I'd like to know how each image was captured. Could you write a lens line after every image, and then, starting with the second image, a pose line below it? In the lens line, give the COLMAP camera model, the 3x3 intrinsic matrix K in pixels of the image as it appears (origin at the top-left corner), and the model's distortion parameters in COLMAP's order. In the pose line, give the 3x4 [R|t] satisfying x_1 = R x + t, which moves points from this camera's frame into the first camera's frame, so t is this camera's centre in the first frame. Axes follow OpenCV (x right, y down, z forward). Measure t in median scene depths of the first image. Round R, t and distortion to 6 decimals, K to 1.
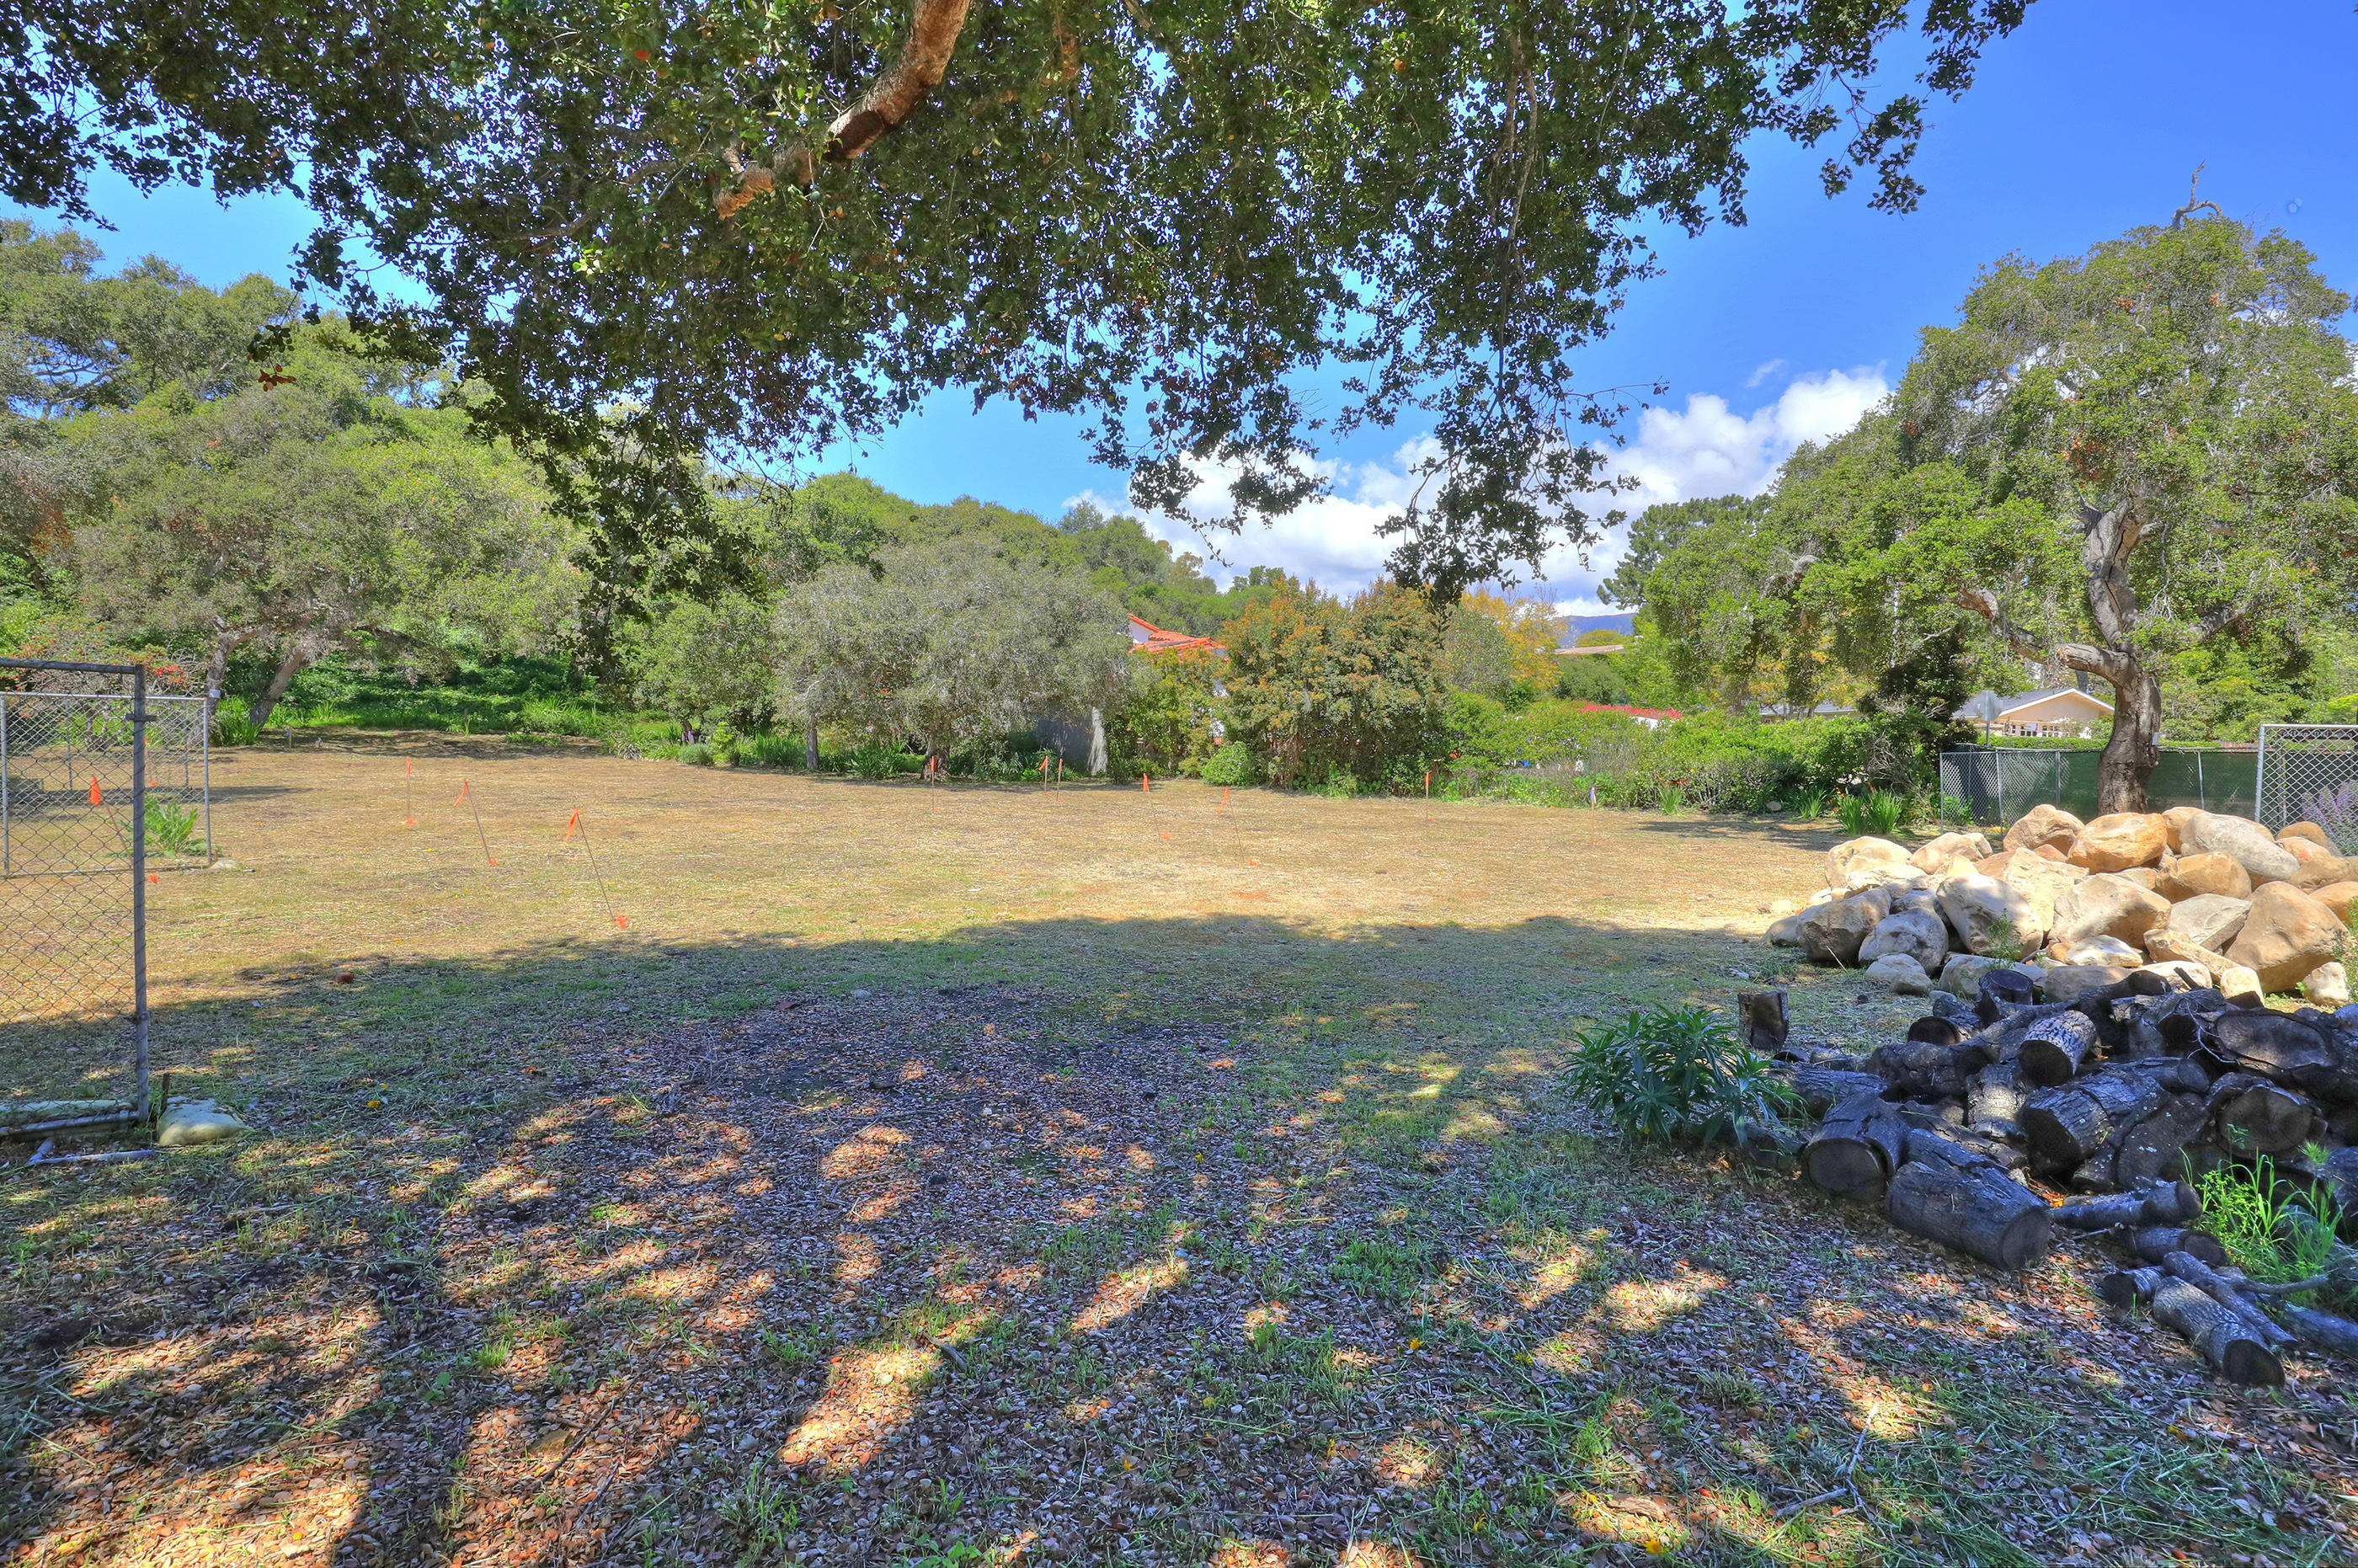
lens RADIAL K [[1103.9, 0, 1196.4], [0, 1103.9, 771.9], [0, 0, 1]] dist [-0.044653, 0.009977]
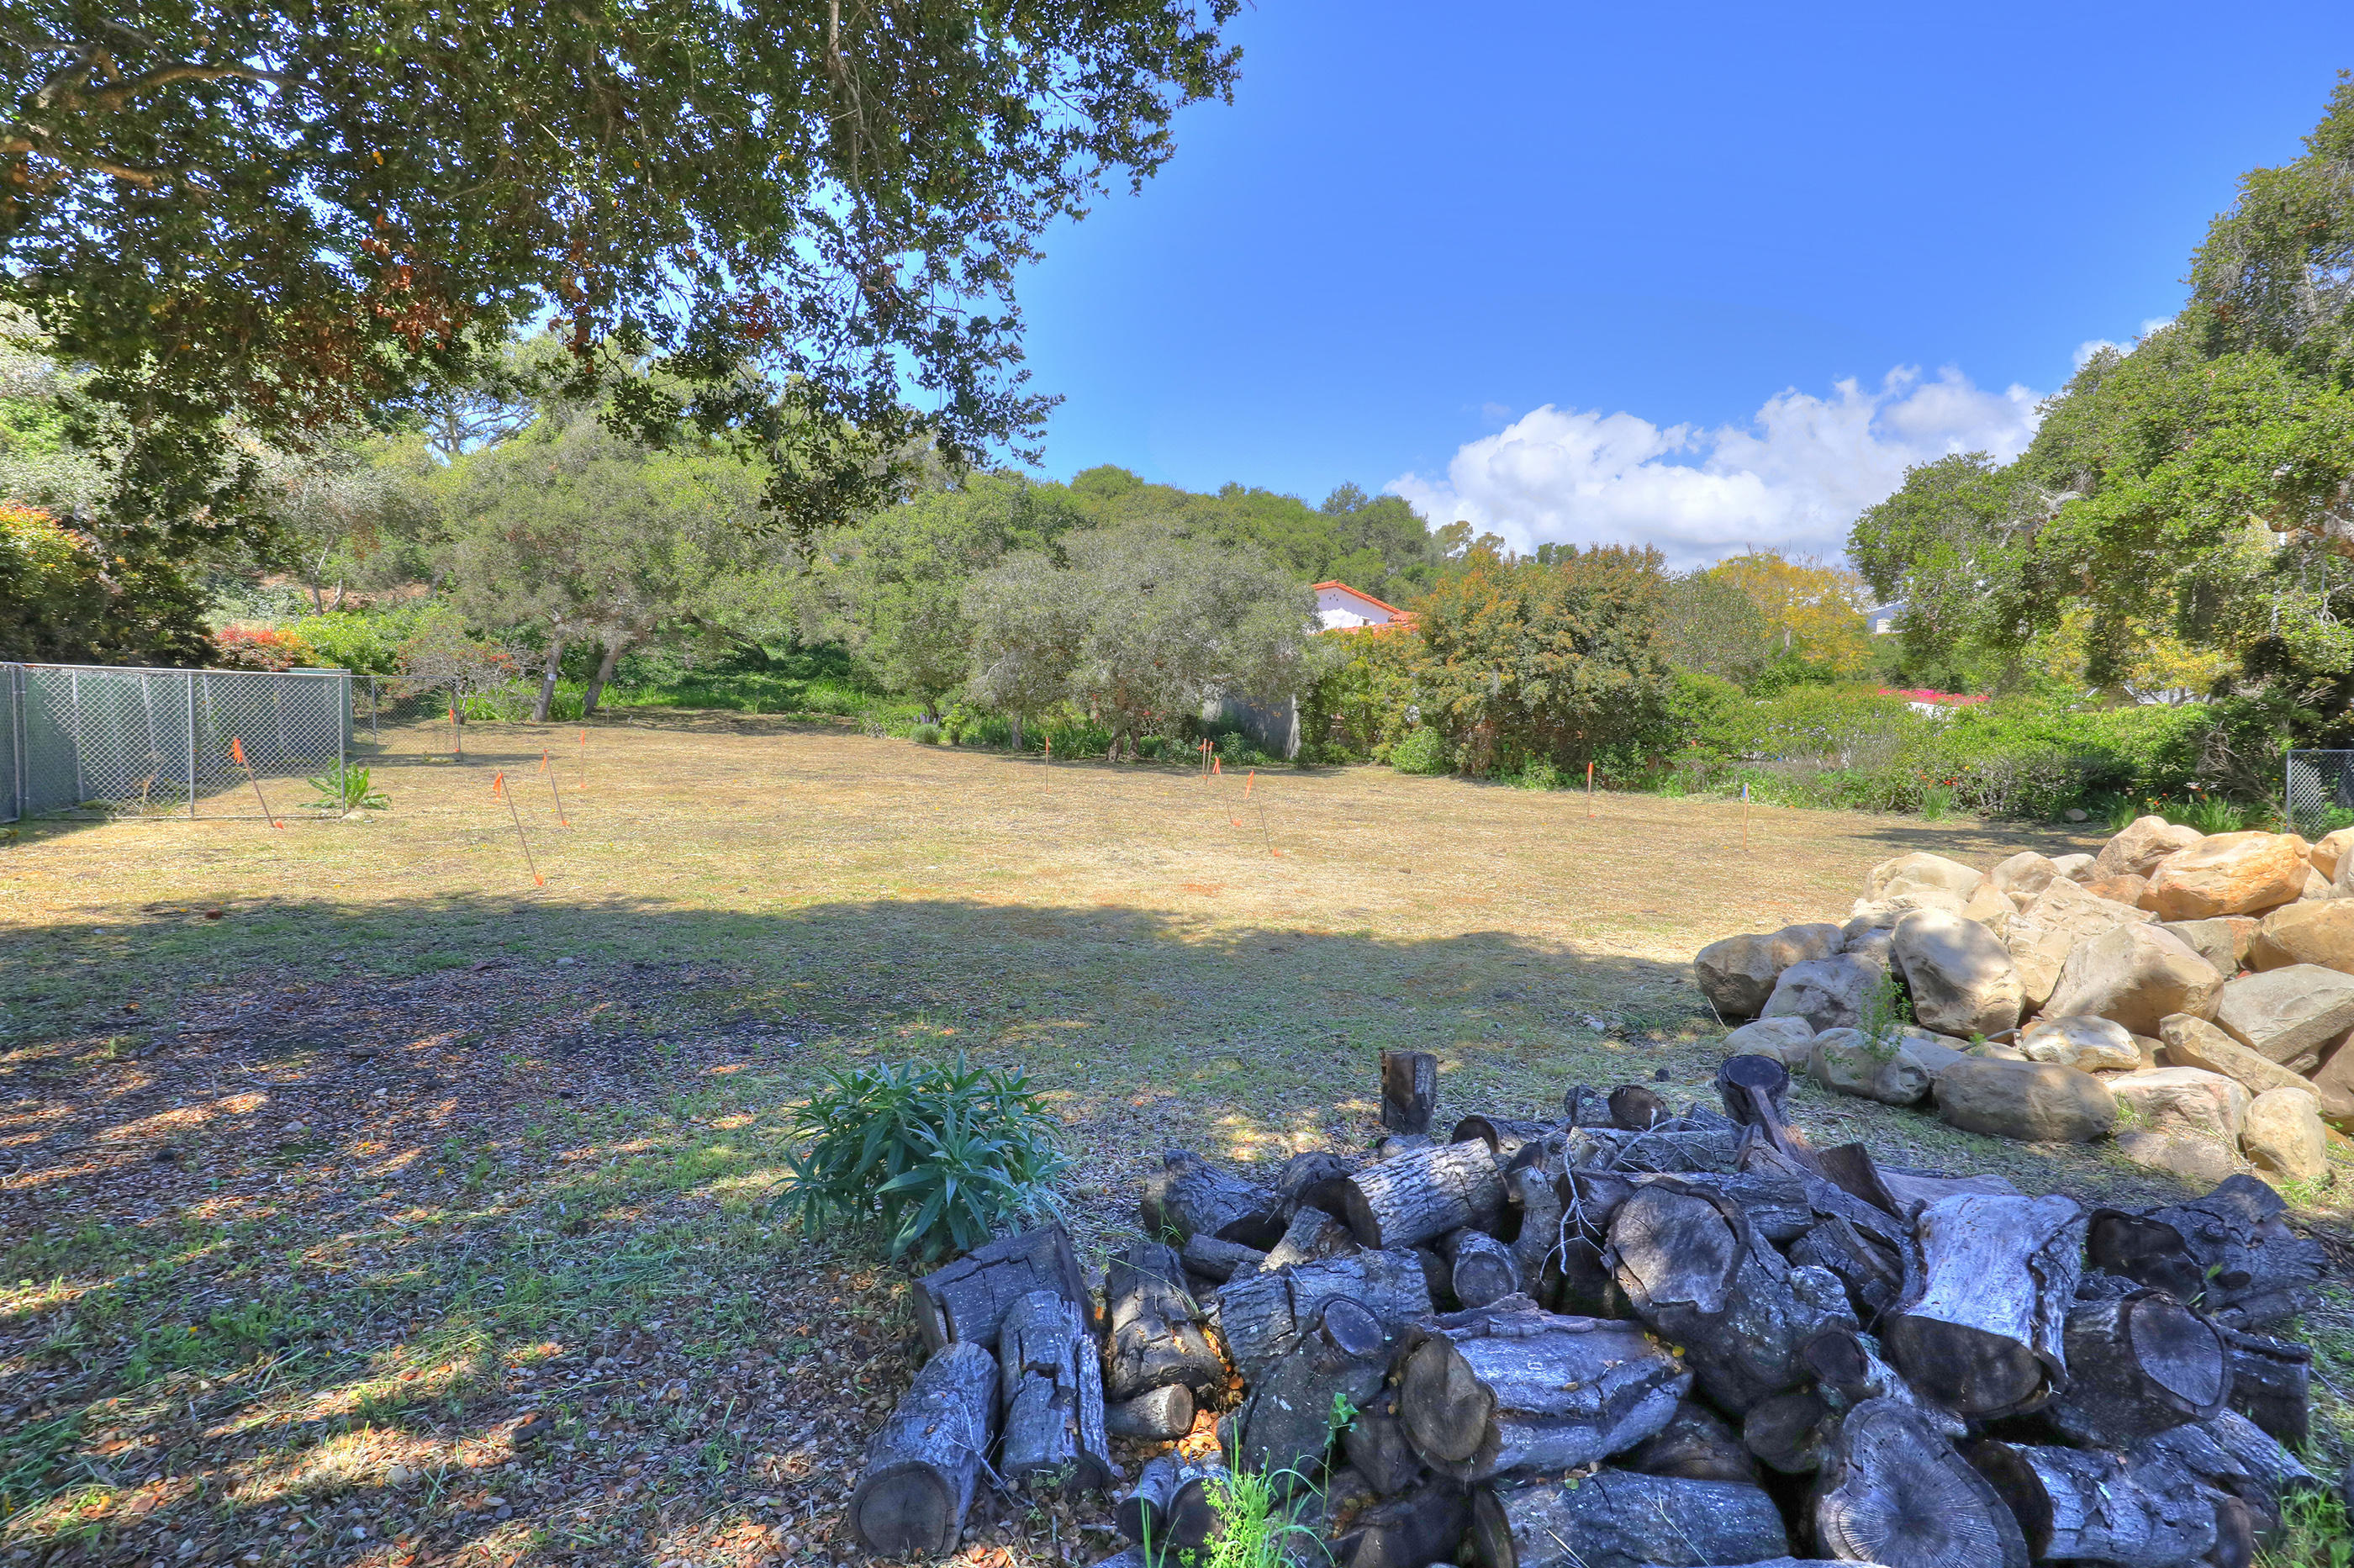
lens RADIAL K [[1102.1, 0, 1194.4], [0, 1102.1, 771.9], [0, 0, 1]] dist [-0.044653, 0.009977]
pose [[0.954883, 0.022474, -0.296130, 0.144966], [-0.019149, 0.999717, 0.014125, 0.001535], [0.296363, -0.007817, 0.955043, 0.061492]]
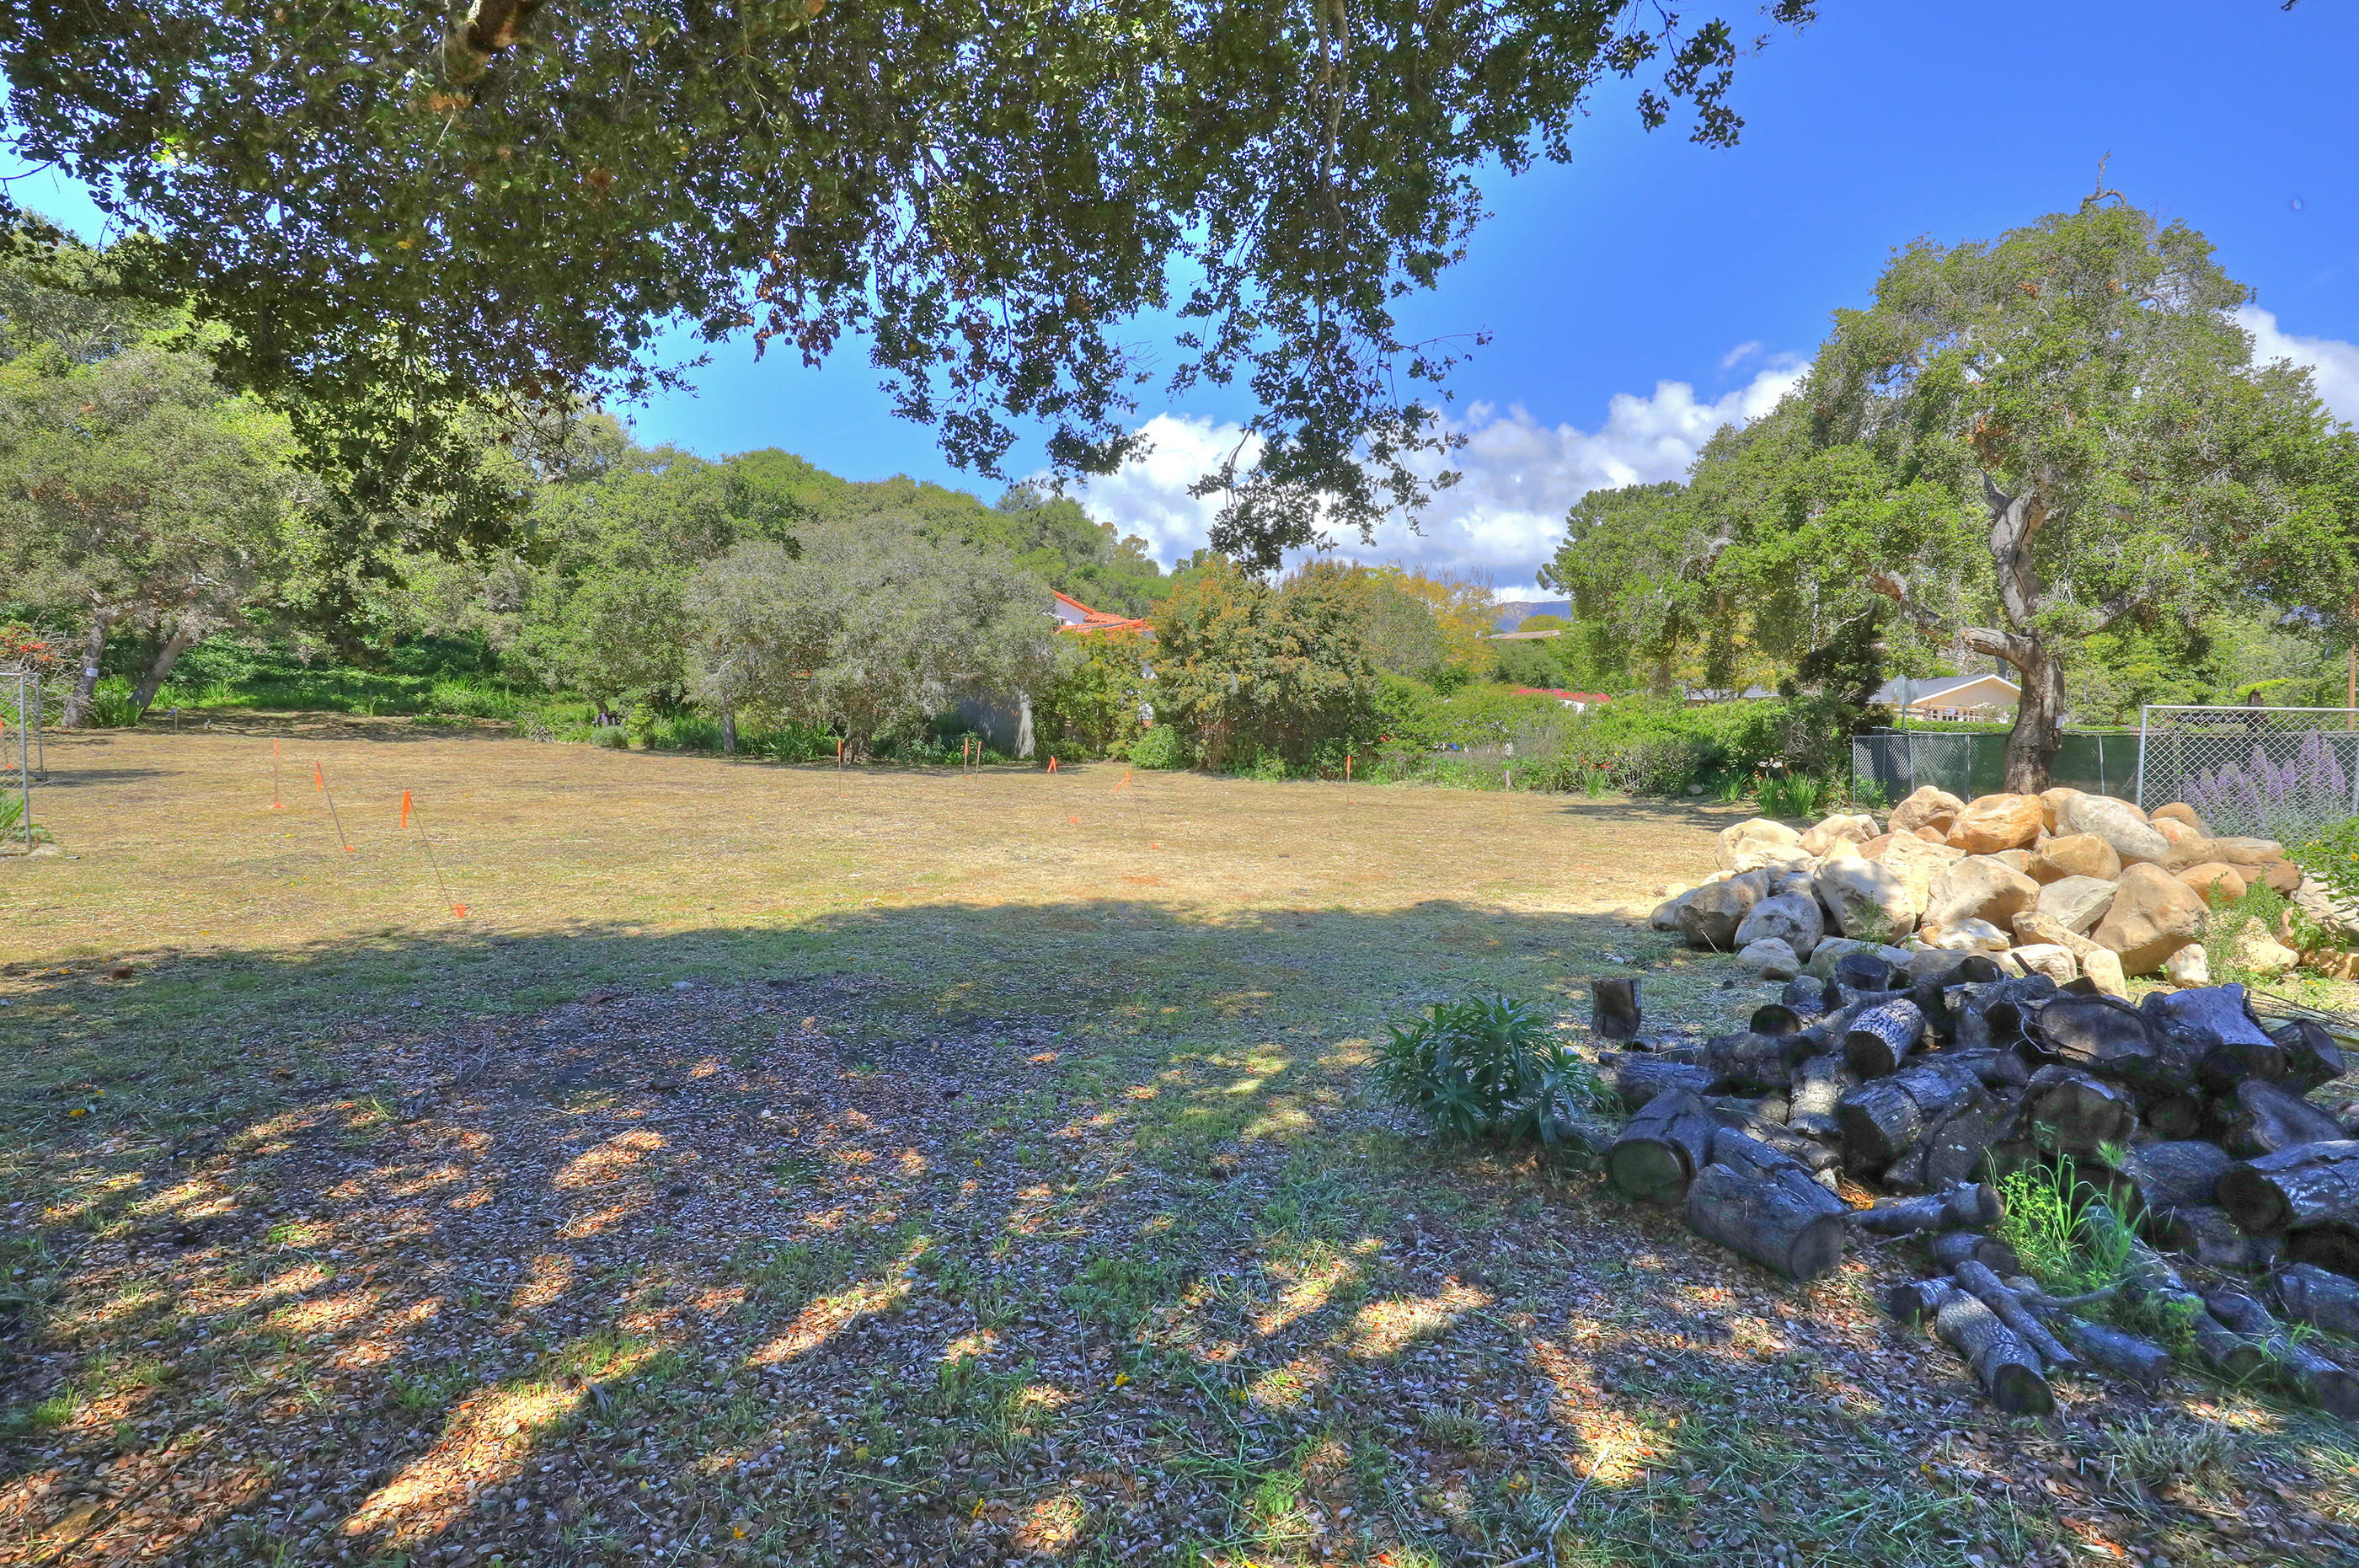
lens RADIAL K [[1104.5, 0, 1196.9], [0, 1104.5, 771.9], [0, 0, 1]] dist [-0.044653, 0.009977]
pose [[0.999048, -0.000058, 0.043632, 0.026133], [-0.000559, 0.999900, 0.014113, 0.001405], [-0.043629, -0.014124, 0.998948, 0.012502]]
